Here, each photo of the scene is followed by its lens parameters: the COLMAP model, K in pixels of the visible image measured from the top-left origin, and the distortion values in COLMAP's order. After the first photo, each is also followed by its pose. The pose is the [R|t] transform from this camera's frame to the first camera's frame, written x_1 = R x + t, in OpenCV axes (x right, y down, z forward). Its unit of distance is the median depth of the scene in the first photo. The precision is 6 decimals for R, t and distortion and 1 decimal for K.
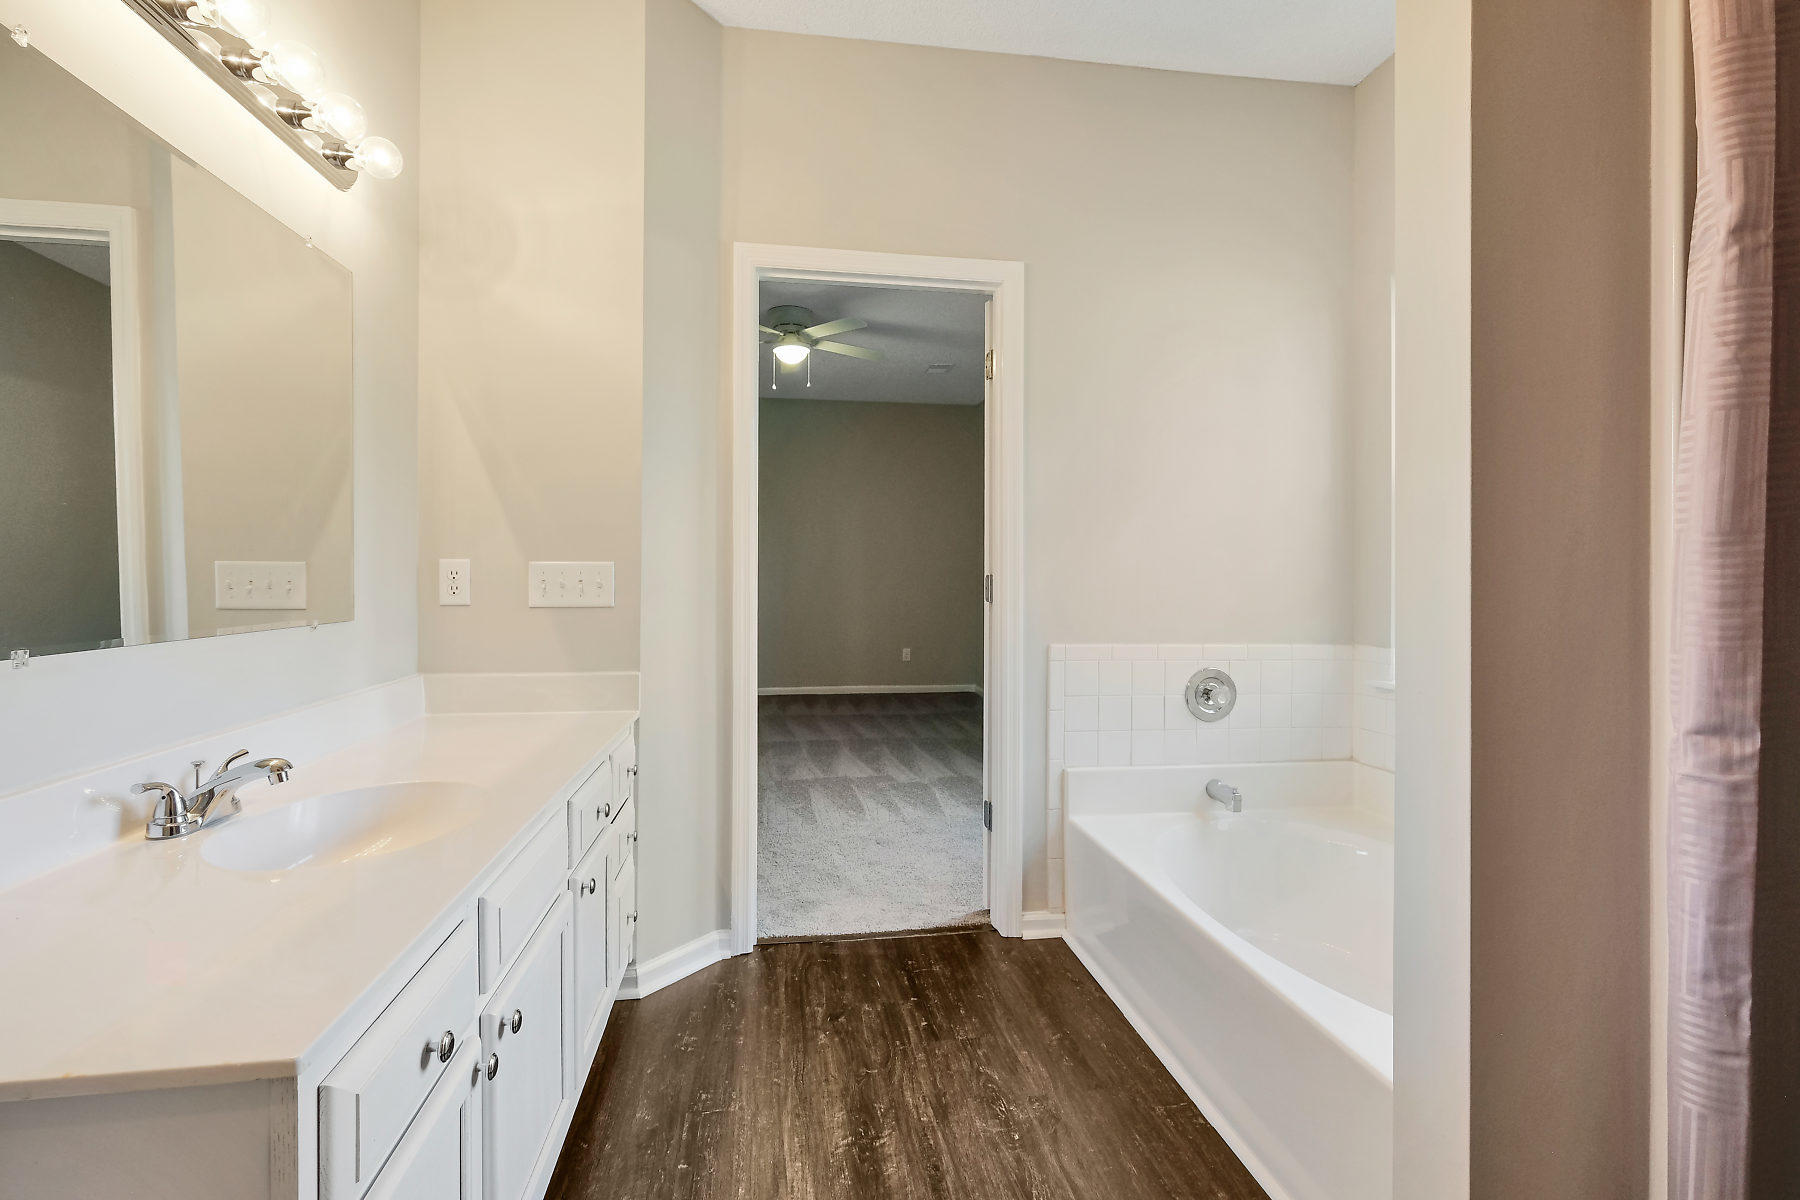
lens RADIAL K [[795.6, 0, 900.0], [0, 795.6, 600.0], [0, 0, 1]] dist [-0.008382, -0.000440]
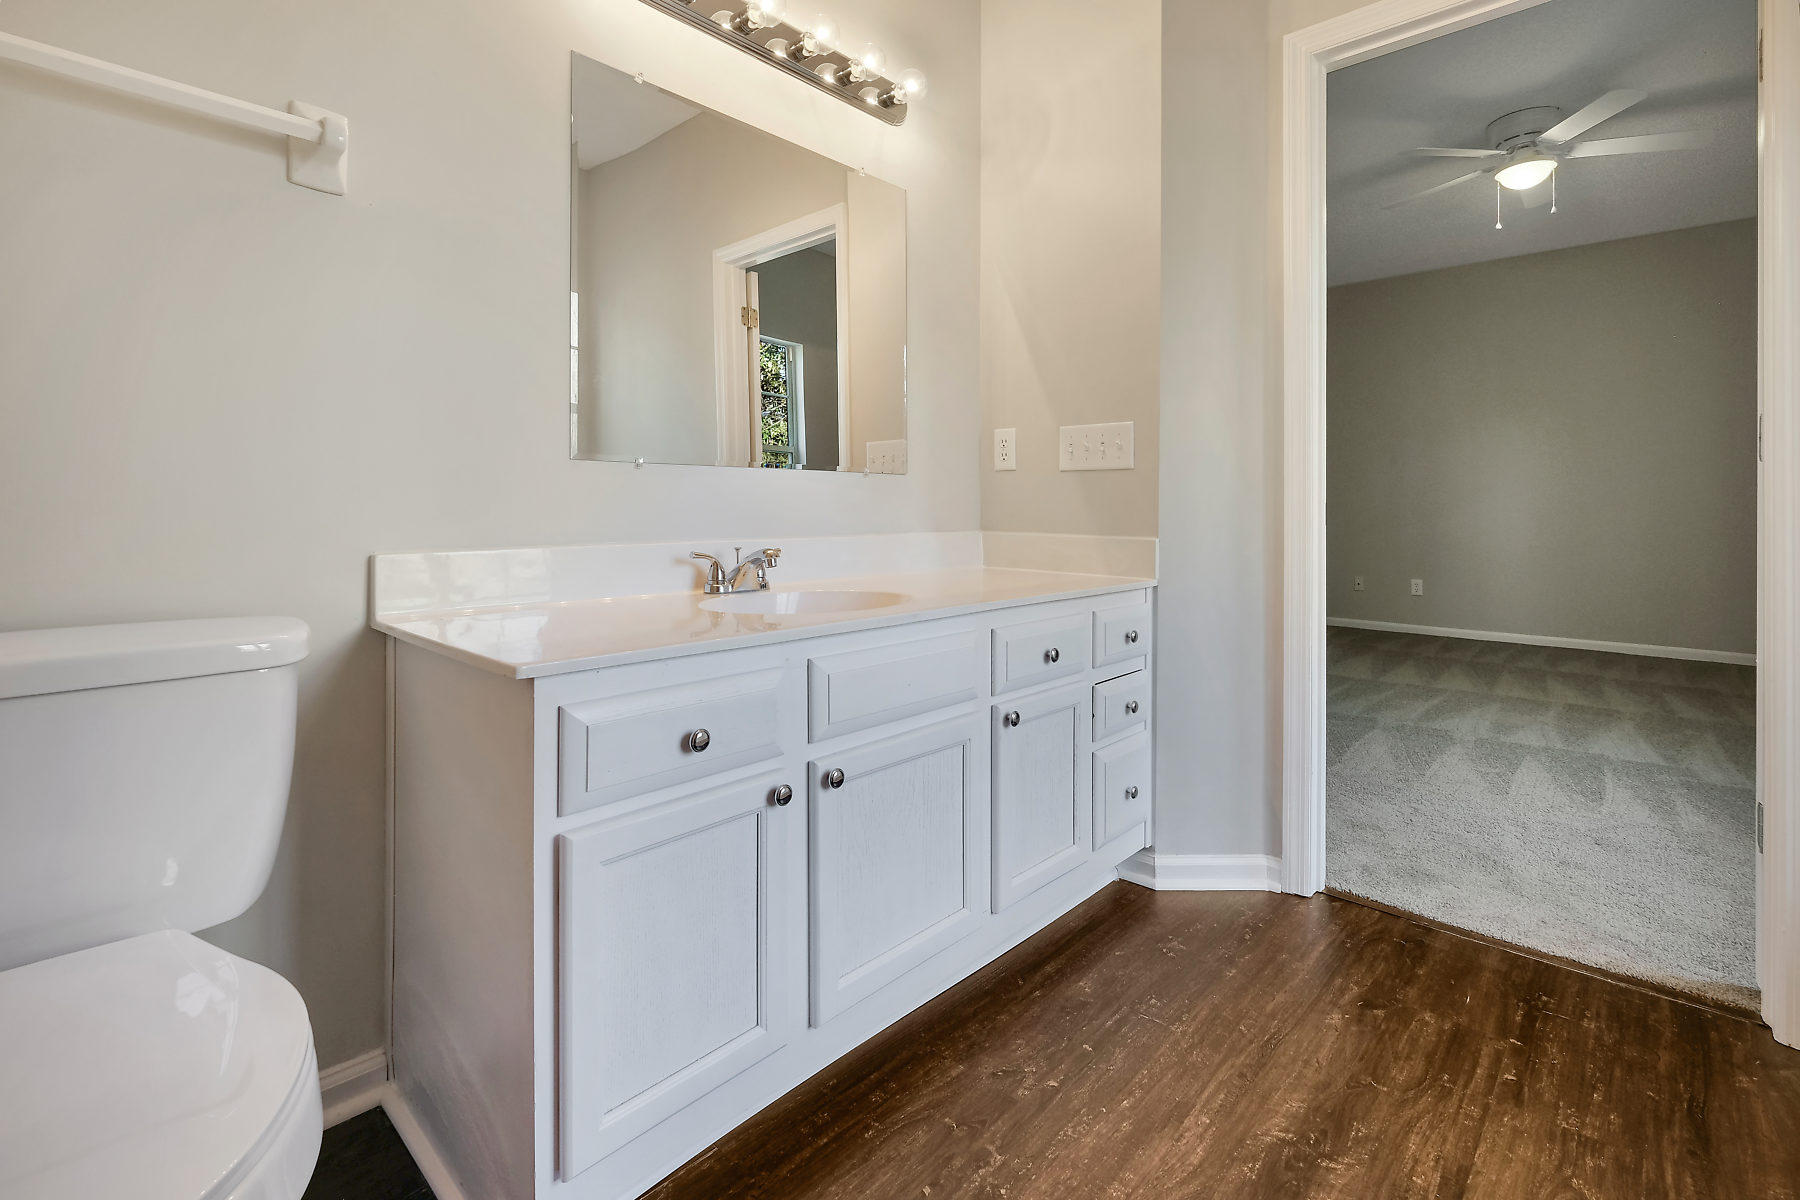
lens RADIAL K [[812.1, 0, 904.1], [0, 812.1, 523.7], [0, 0, 1]] dist [-0.000163, -0.000872]
pose [[0.629482, 0.015877, -0.776853, 0.224000], [-0.025418, 0.999677, -0.000165, 0.080270], [0.776600, 0.019850, 0.629682, 0.162845]]
